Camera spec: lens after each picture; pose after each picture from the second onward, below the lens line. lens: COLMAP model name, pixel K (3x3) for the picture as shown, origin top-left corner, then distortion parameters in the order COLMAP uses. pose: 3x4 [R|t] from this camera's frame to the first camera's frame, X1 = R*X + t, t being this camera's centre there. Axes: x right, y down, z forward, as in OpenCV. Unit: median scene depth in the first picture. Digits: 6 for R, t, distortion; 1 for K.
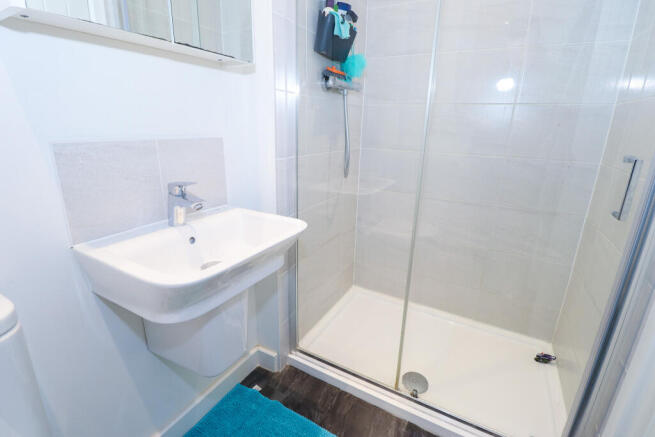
lens RADIAL K [[305.3, 0, 327.2], [0, 305.3, 214.9], [0, 0, 1]] dist [0.000271, -0.011329]
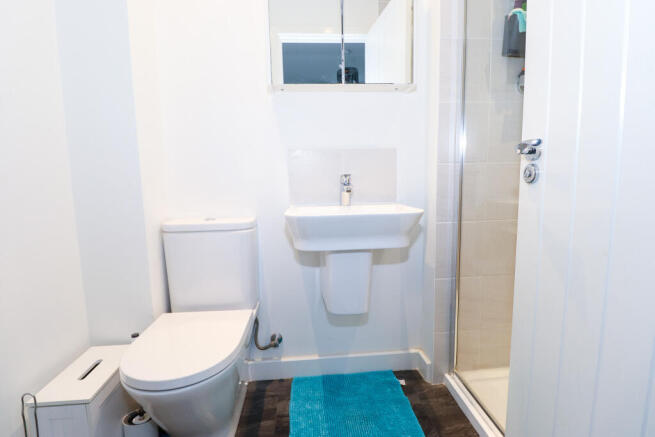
lens RADIAL K [[305.3, 0, 327.2], [0, 305.3, 214.9], [0, 0, 1]] dist [0.000271, -0.011329]
pose [[0.568215, 0.083344, -0.818648, 0.431032], [-0.206266, 0.977522, -0.043648, 0.105406], [0.796609, 0.193661, 0.572634, 0.083942]]
